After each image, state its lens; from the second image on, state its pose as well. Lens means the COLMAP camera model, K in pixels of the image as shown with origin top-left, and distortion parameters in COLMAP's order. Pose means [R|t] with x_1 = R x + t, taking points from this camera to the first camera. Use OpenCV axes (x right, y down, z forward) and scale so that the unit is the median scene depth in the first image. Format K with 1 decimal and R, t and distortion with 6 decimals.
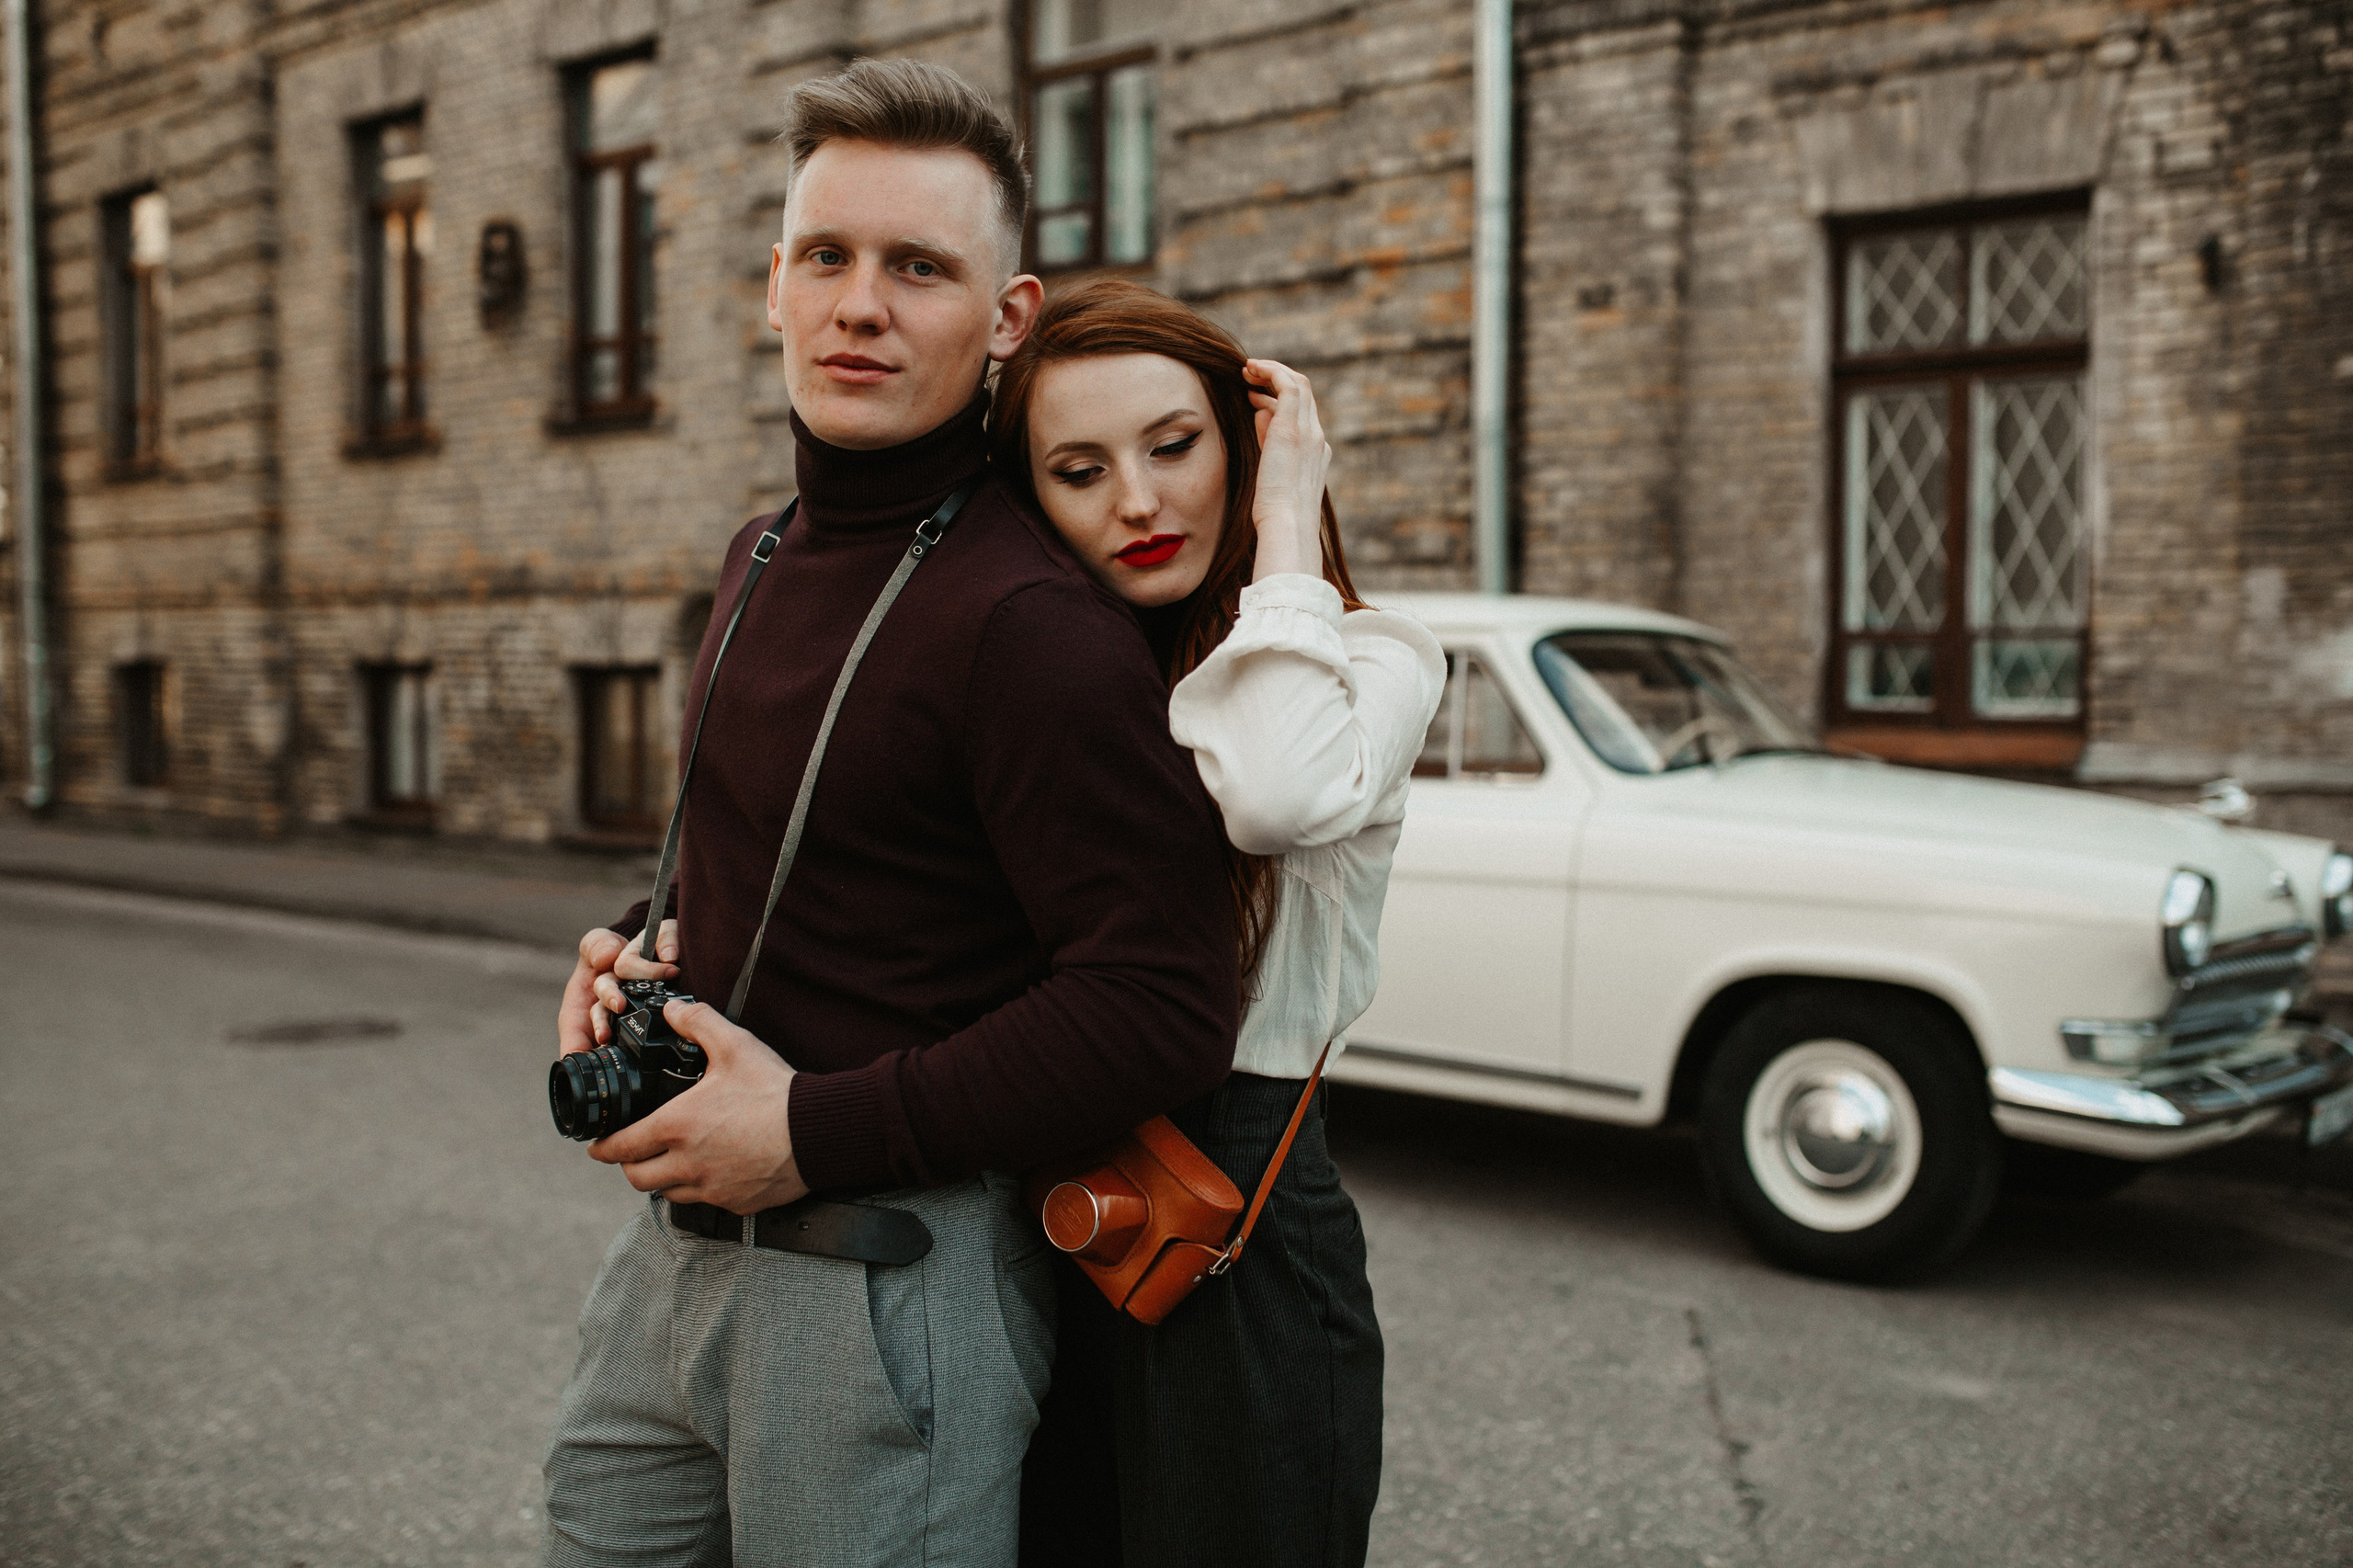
lens RADIAL K [[2269.4, 0, 1176.5], [0, 2269.4, 784.0], [0, 0, 1]] dist [-0.068356, 0.092152]
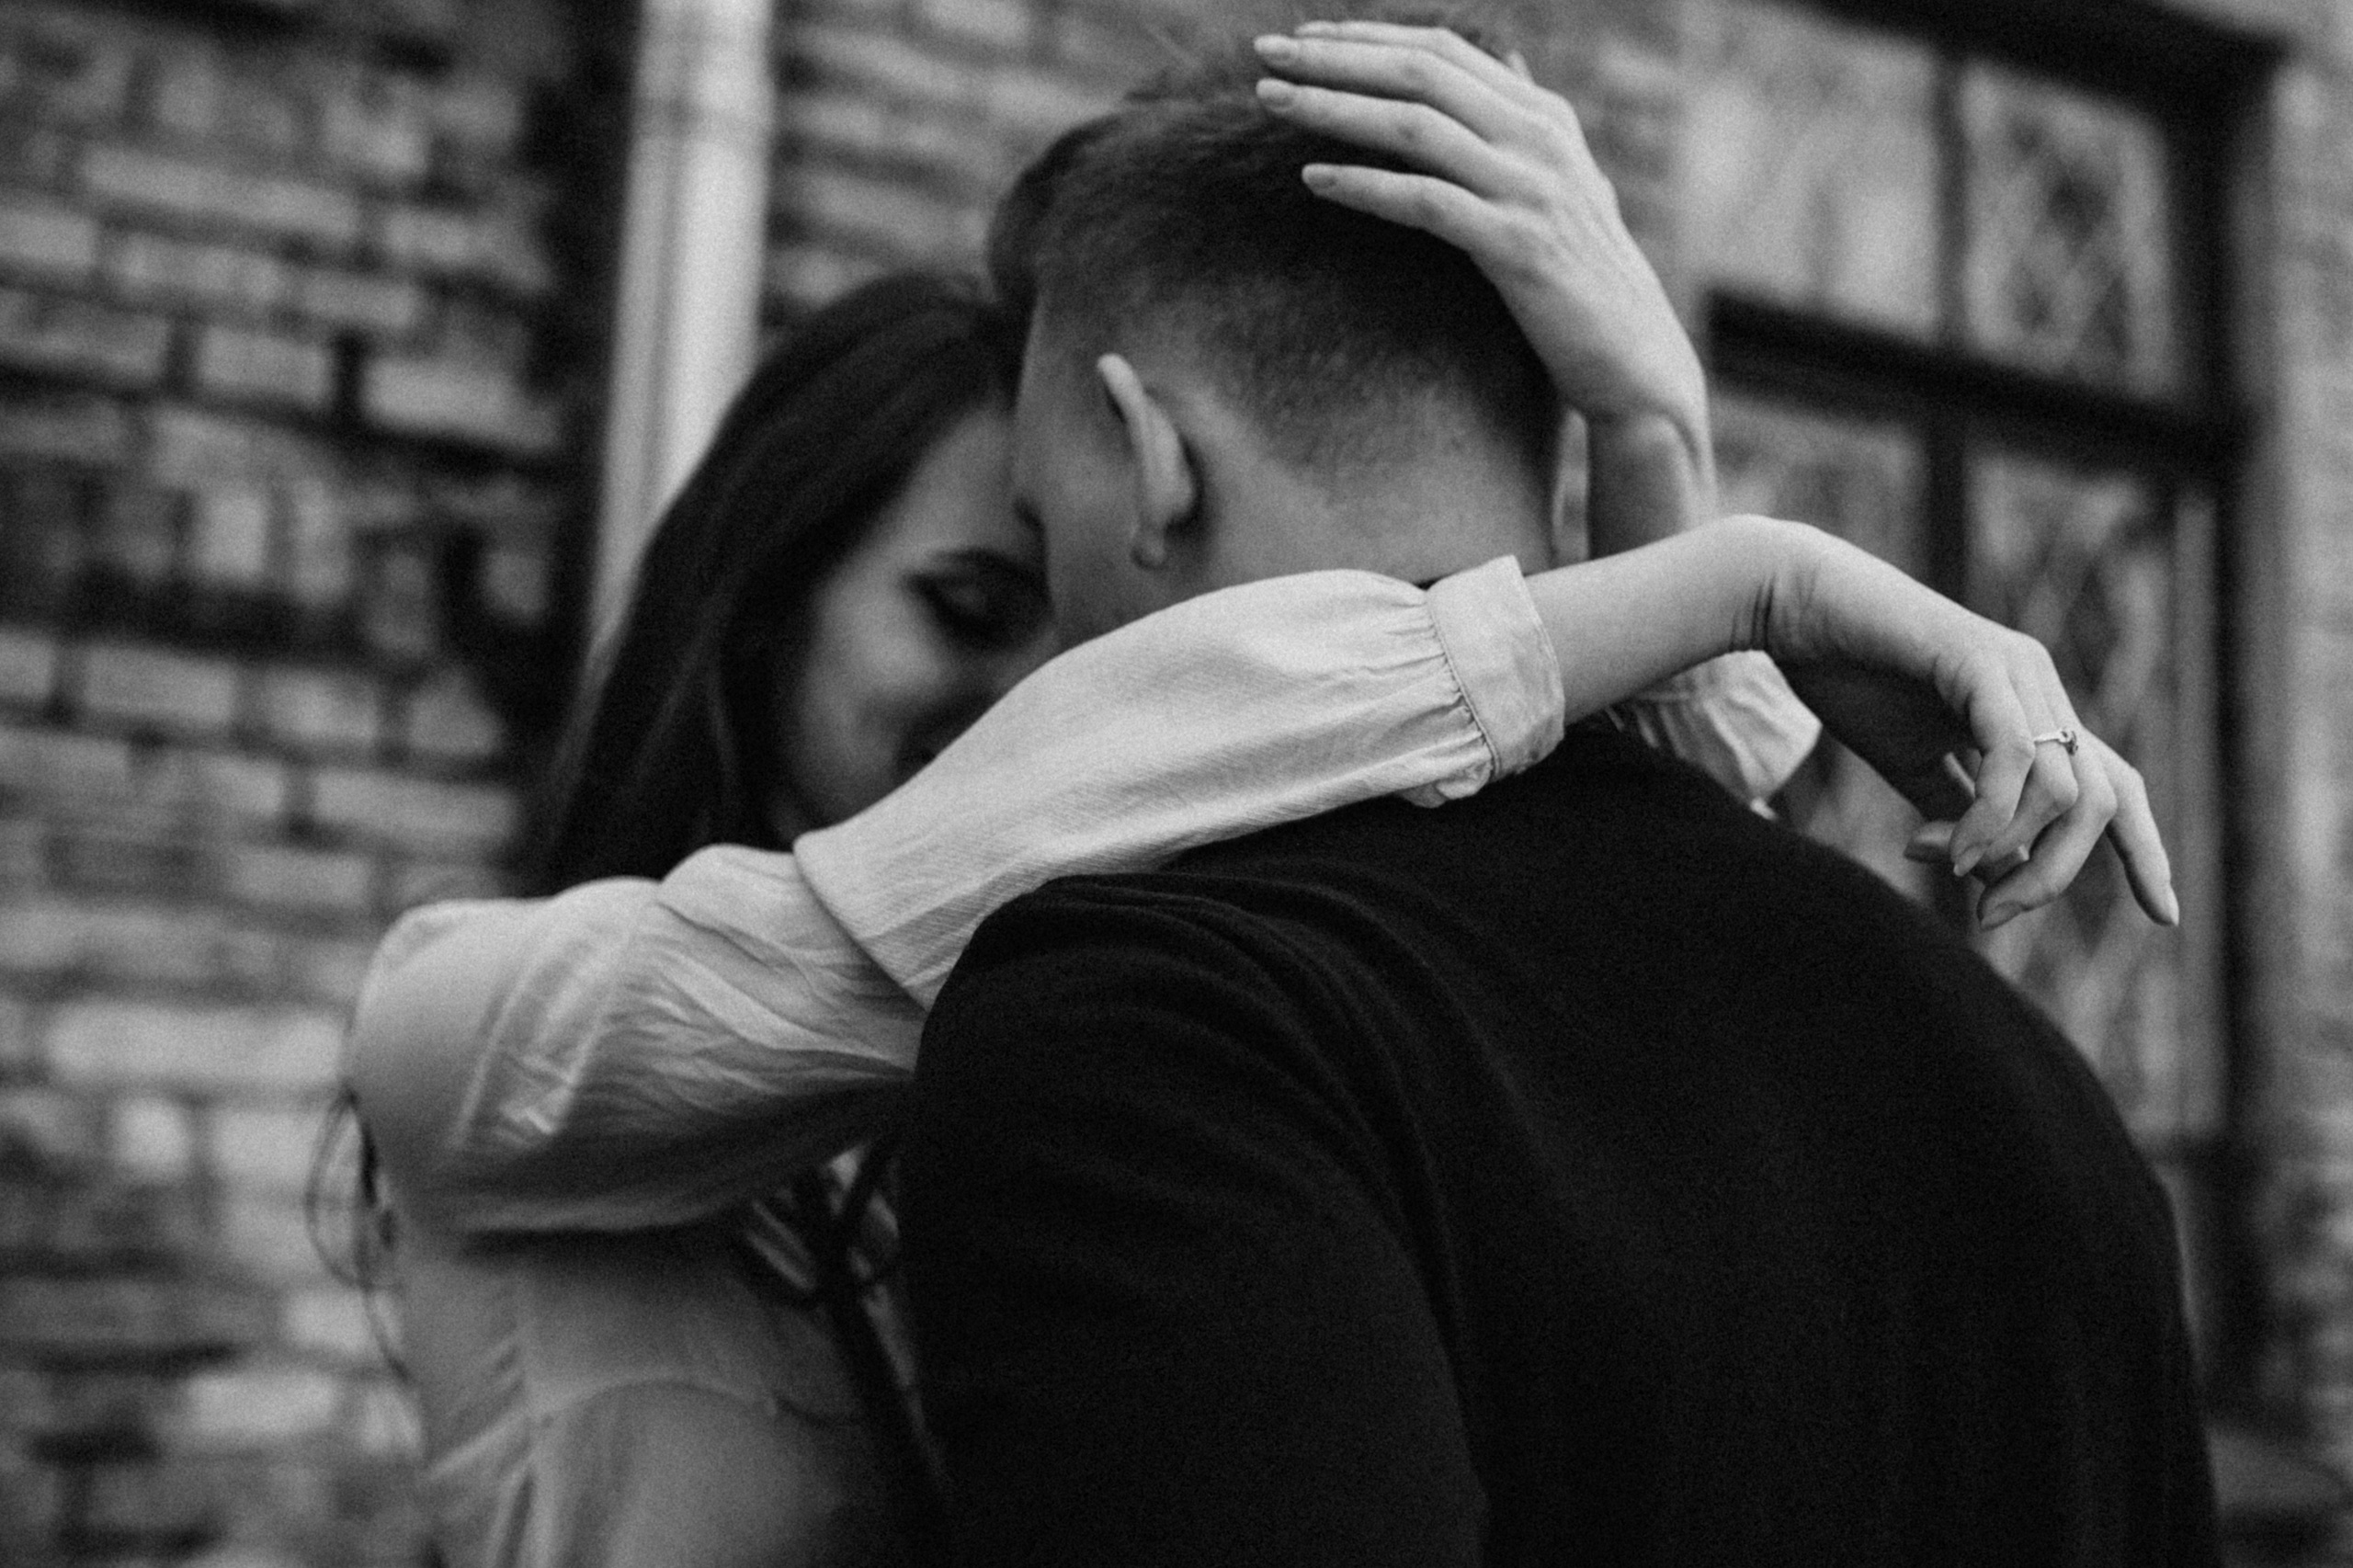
lens RADIAL K [[2493.4, 0, 1180.7], [0, 2493.4, 820.6], [0, 0, 1]] dist [-0.012447, -0.015120]
pose [[0.426276, 0.164180, 0.889569, -0.049715], [0.007661, 0.982701, -0.185040, -0.042911], [-0.904561, 0.085693, 0.417645, 0.911675]]
